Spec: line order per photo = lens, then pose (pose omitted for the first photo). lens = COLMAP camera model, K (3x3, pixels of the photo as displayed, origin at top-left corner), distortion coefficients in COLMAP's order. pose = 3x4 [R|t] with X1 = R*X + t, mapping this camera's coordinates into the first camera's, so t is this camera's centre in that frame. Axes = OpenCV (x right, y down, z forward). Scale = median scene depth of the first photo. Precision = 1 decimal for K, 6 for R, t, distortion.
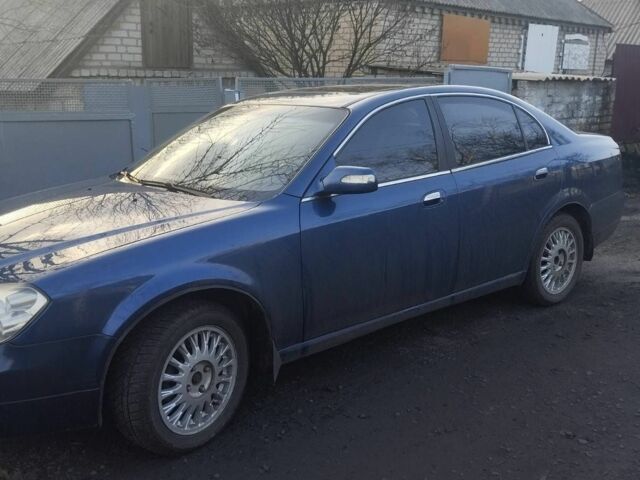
lens RADIAL K [[736.4, 0, 320.0], [0, 736.4, 240.0], [0, 0, 1]] dist [0.130983, -0.295485]
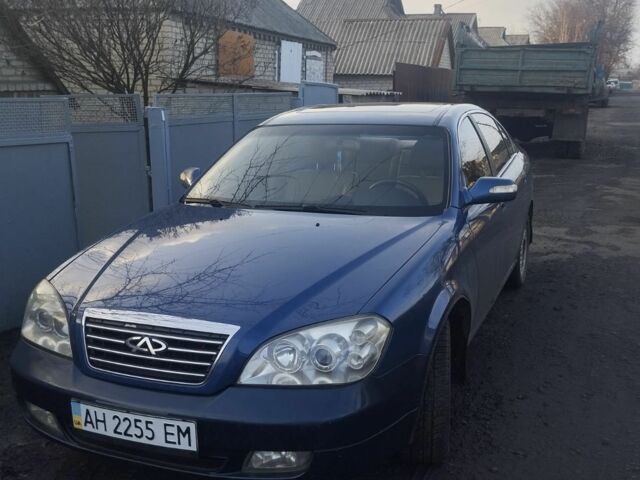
lens RADIAL K [[736.4, 0, 320.0], [0, 736.4, 240.0], [0, 0, 1]] dist [0.130983, -0.295485]
pose [[0.889719, -0.092488, 0.447041, -0.173431], [0.097332, 0.995177, 0.012176, -0.011650], [-0.446012, 0.032678, 0.894430, 0.030125]]
